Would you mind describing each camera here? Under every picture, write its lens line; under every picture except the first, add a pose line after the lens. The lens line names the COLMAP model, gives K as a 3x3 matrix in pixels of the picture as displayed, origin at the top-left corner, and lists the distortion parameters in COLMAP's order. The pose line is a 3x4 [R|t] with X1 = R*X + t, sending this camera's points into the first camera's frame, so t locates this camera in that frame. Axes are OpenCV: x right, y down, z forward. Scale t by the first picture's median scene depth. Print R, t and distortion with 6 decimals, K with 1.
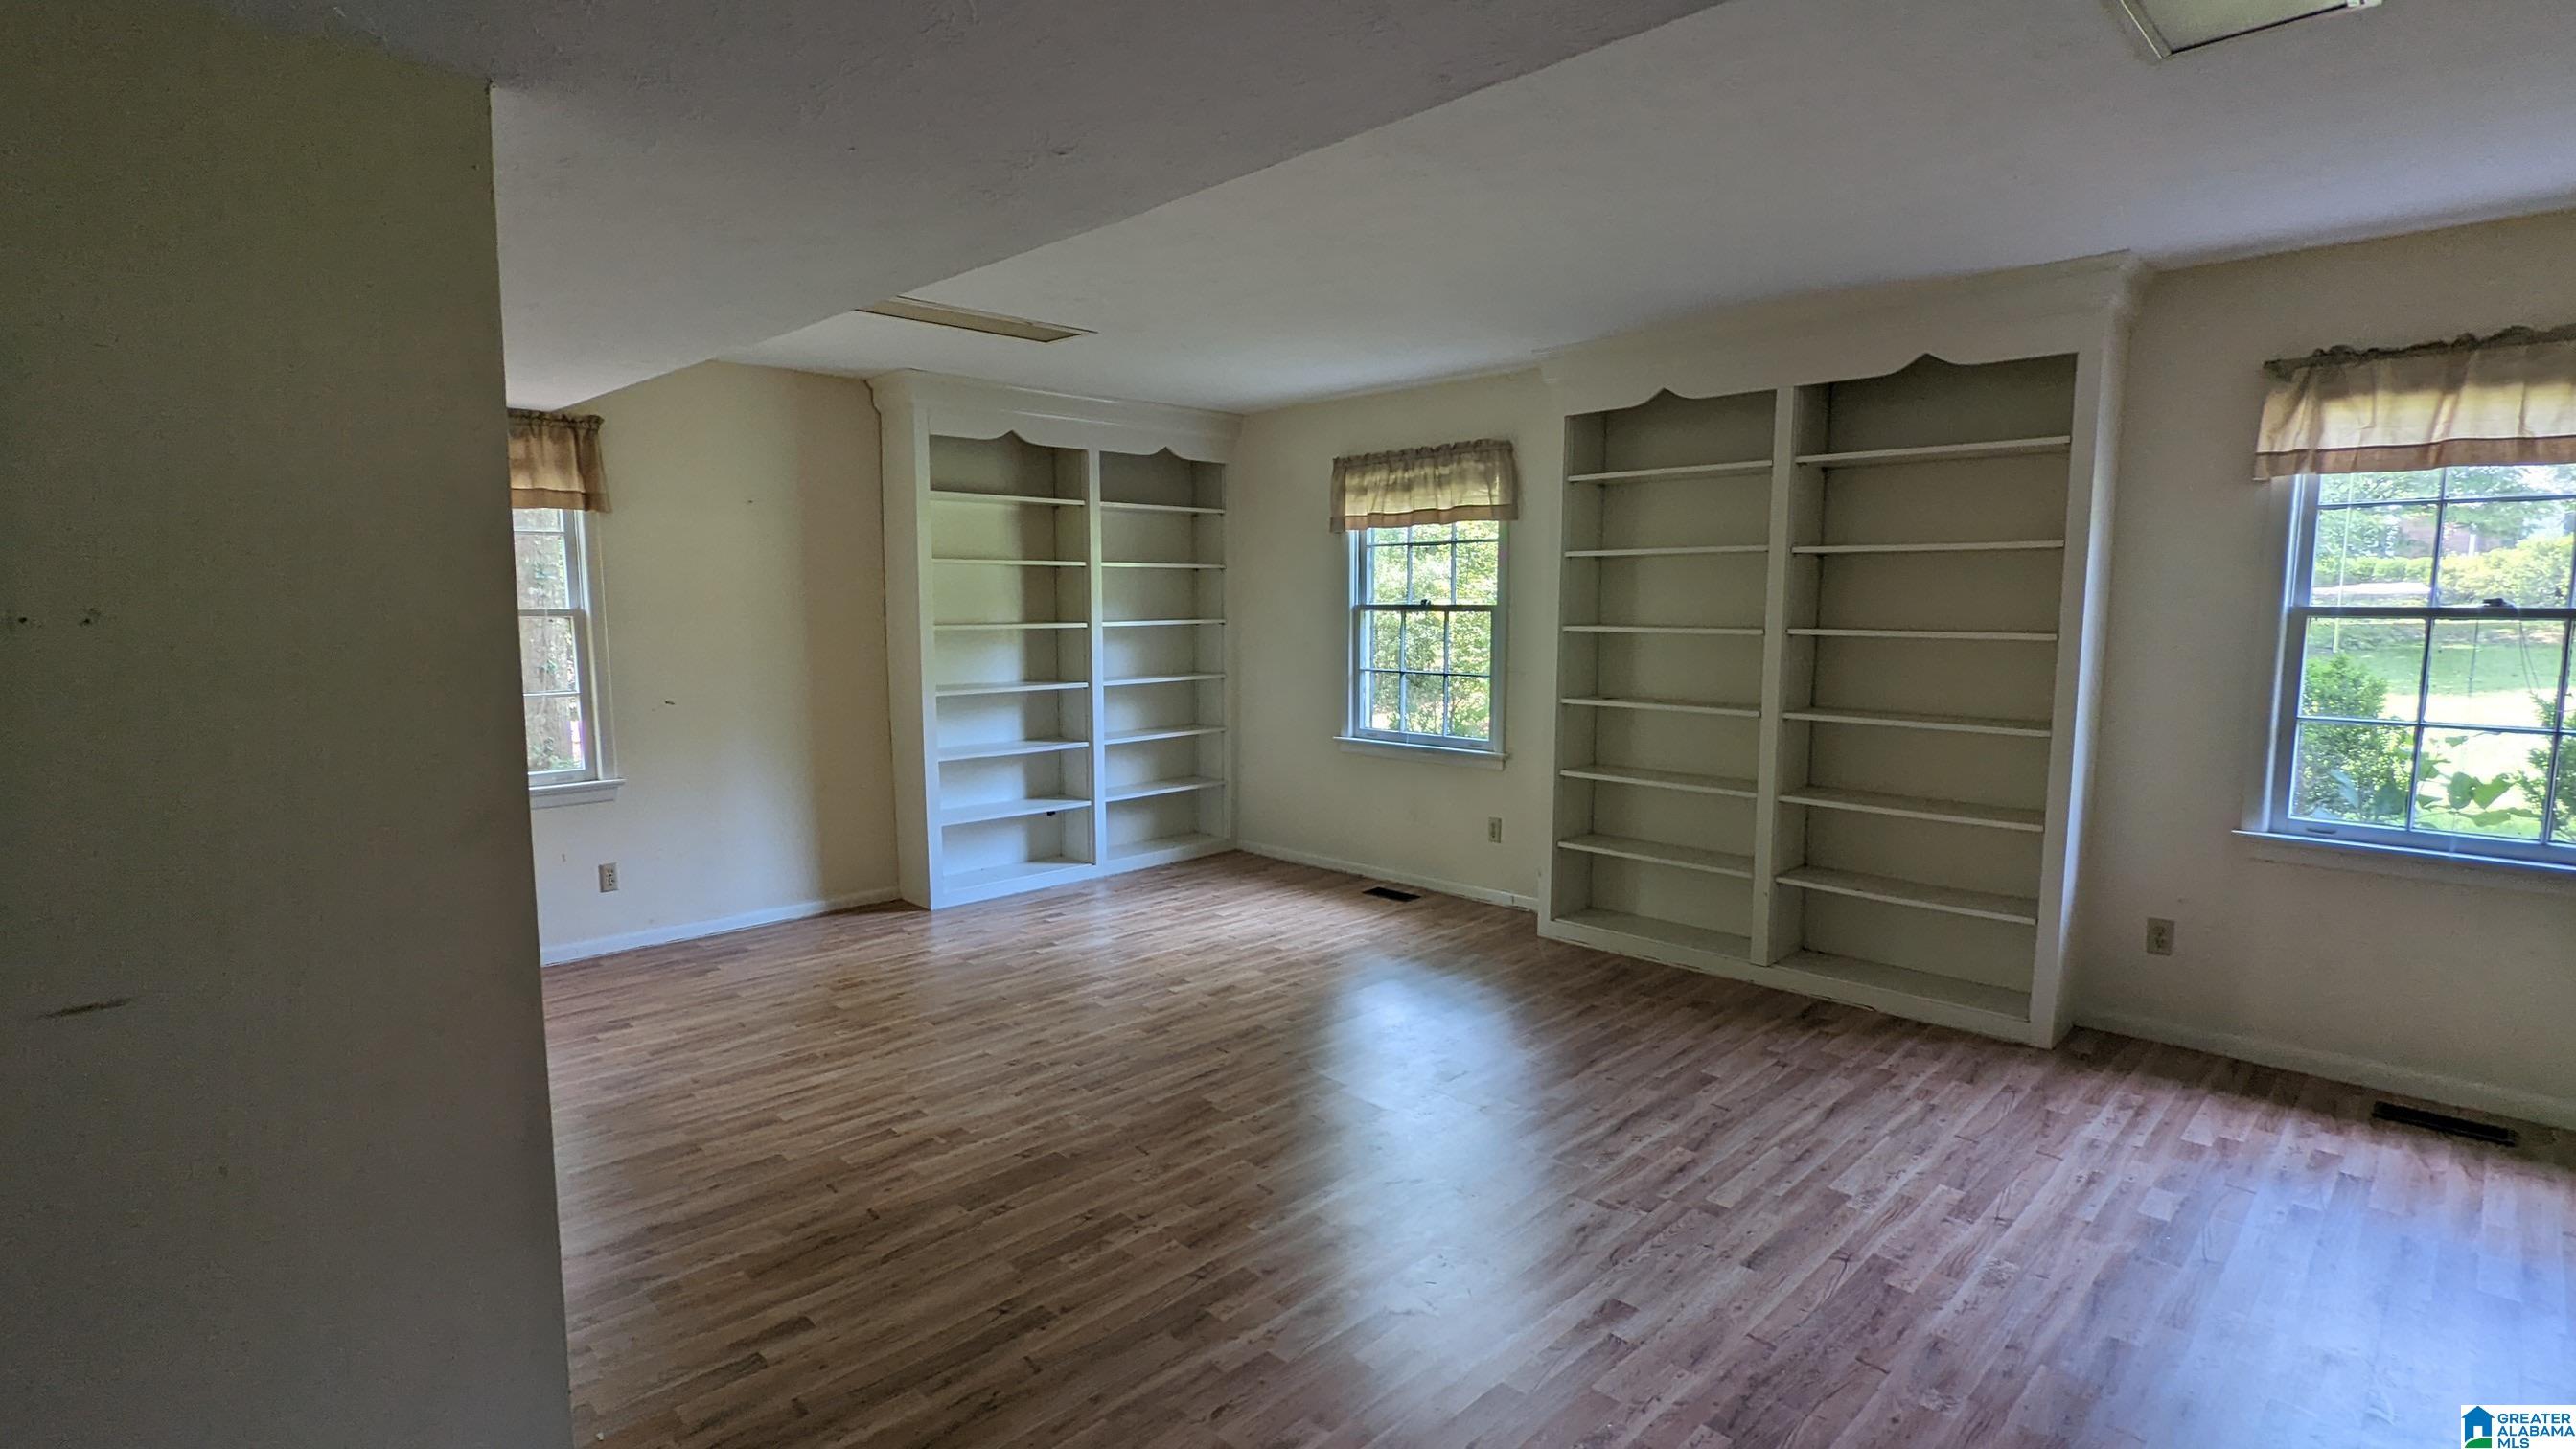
lens RADIAL K [[1185.9, 0, 1299.2], [0, 1185.9, 760.4], [0, 0, 1]] dist [-0.003282, 0.000385]
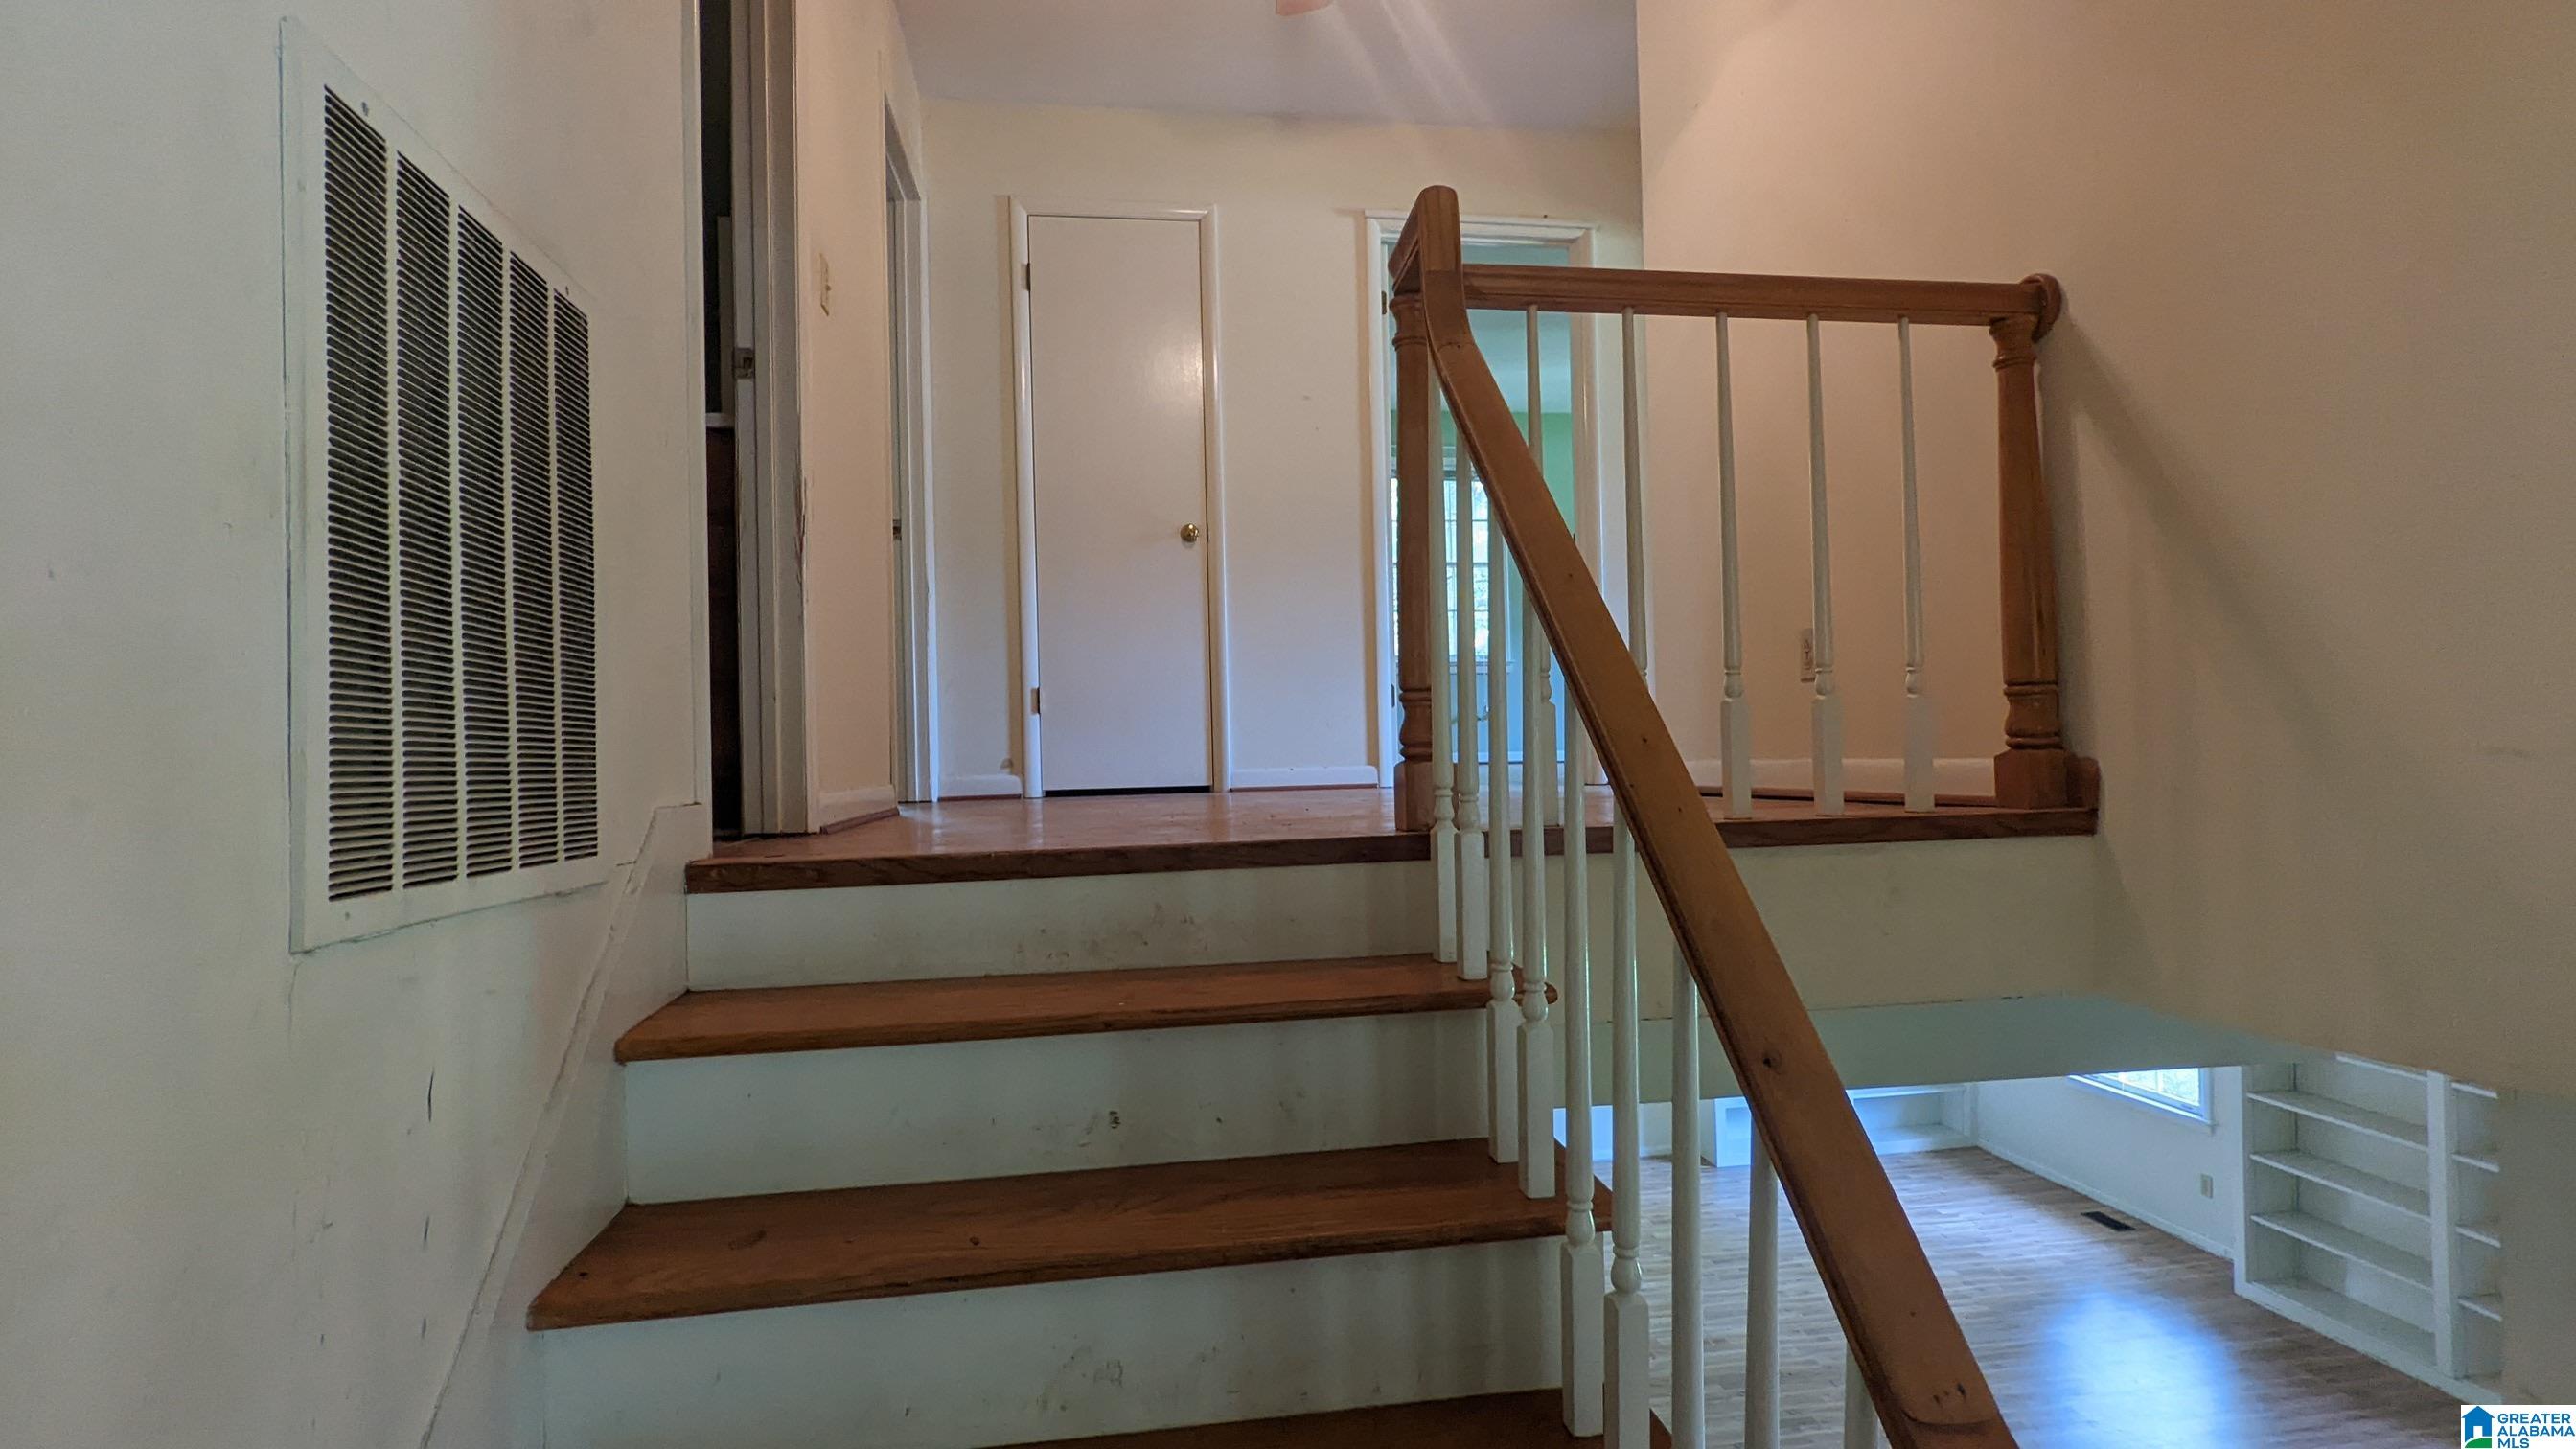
lens RADIAL K [[1185.9, 0, 1299.2], [0, 1185.9, 760.4], [0, 0, 1]] dist [-0.003282, 0.000385]
pose [[0.793123, -0.022650, -0.608640, 0.190709], [-0.050762, 0.993373, -0.103116, -0.207128], [0.606943, 0.112679, 0.786717, -0.541345]]
